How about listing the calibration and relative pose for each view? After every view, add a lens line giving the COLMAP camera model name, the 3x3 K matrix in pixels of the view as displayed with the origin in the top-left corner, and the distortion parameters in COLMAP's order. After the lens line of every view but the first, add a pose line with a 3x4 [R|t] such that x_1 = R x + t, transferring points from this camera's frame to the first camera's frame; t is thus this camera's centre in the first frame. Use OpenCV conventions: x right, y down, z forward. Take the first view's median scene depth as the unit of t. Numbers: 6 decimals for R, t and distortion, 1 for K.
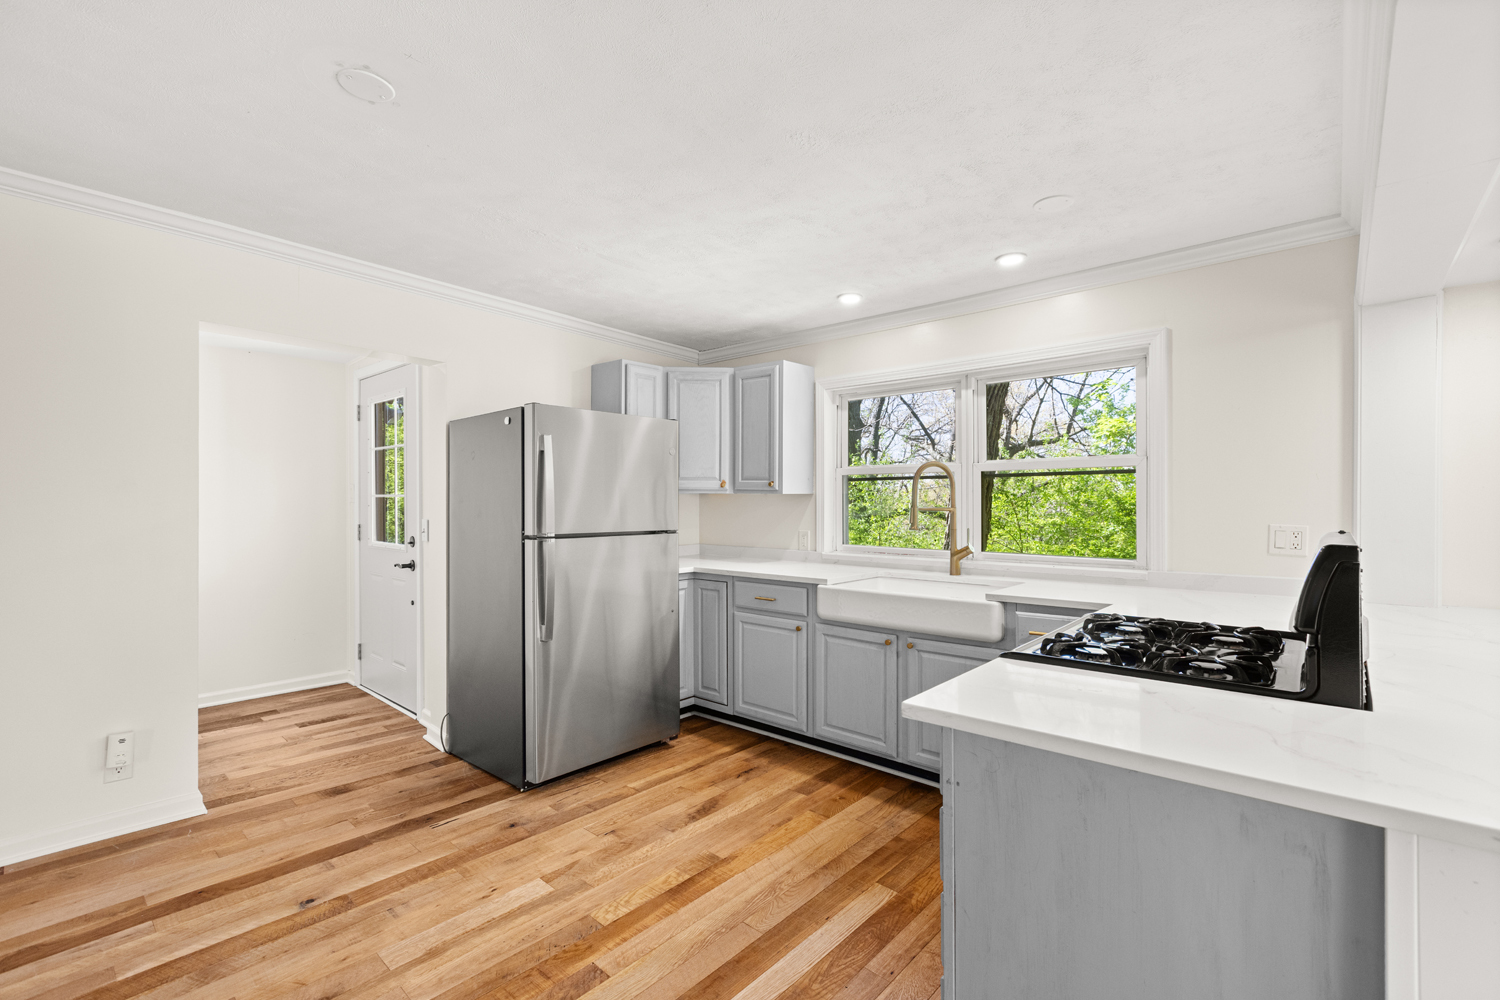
lens RADIAL K [[662.4, 0, 749.0], [0, 662.4, 501.4], [0, 0, 1]] dist [0.000312, -0.000564]
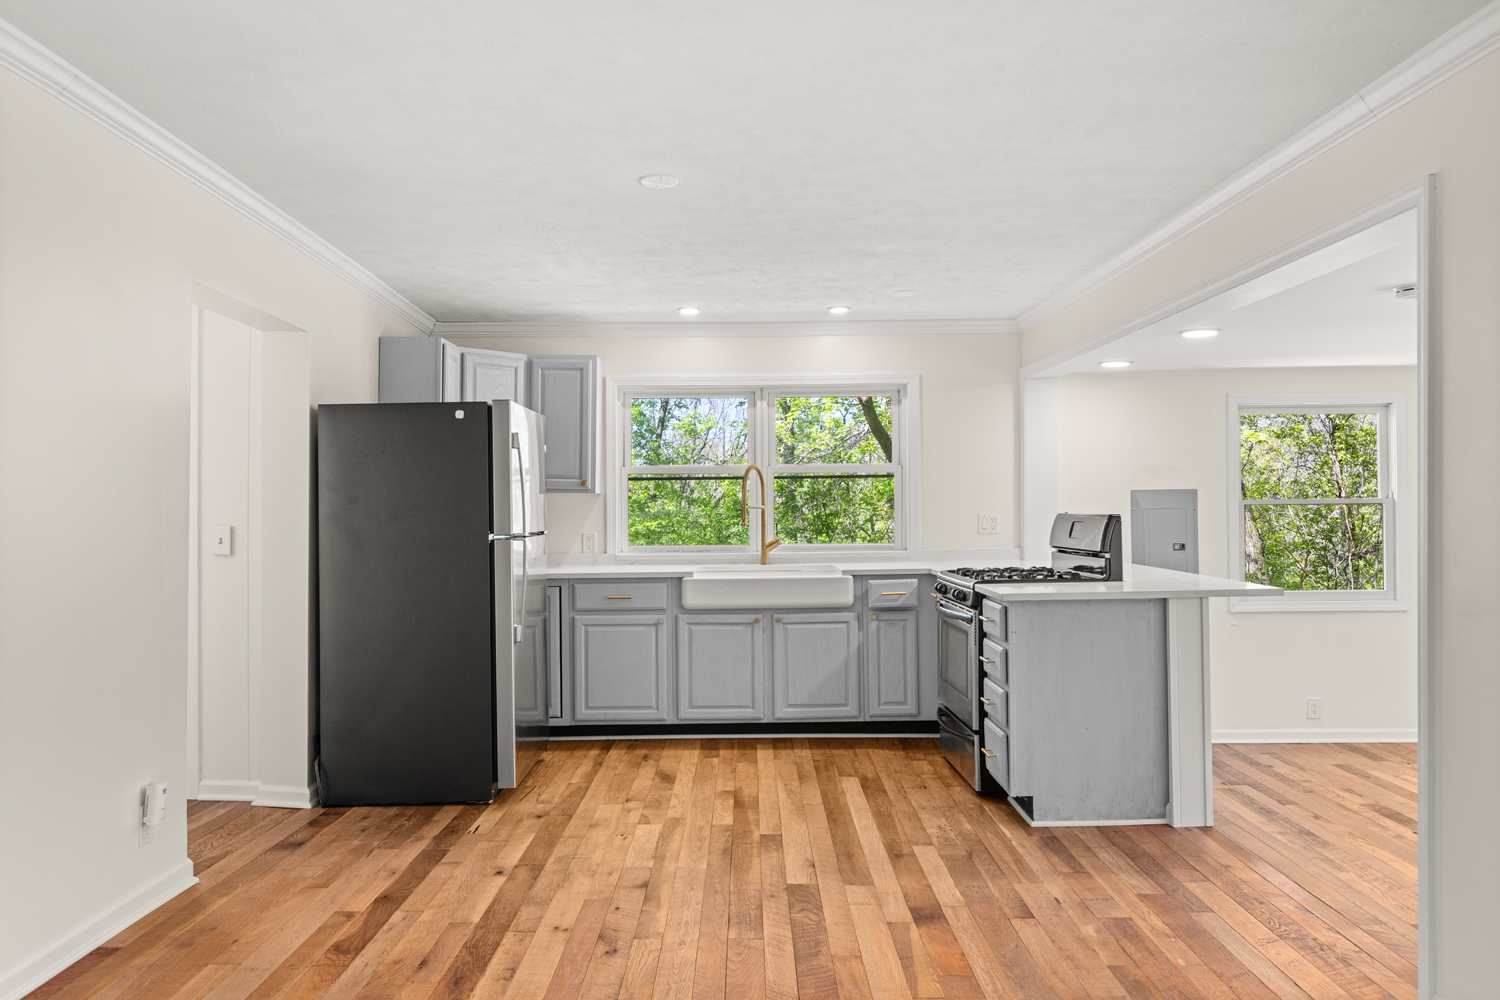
lens RADIAL K [[1076.2, 0, 742.3], [0, 1076.2, 486.8], [0, 0, 1]] dist [-0.013804, -0.002175]
pose [[0.744502, 0.004732, 0.667604, -1.057462], [0.007930, 0.999842, -0.015931, 0.007350], [-0.667573, 0.017155, 0.744346, -0.389456]]
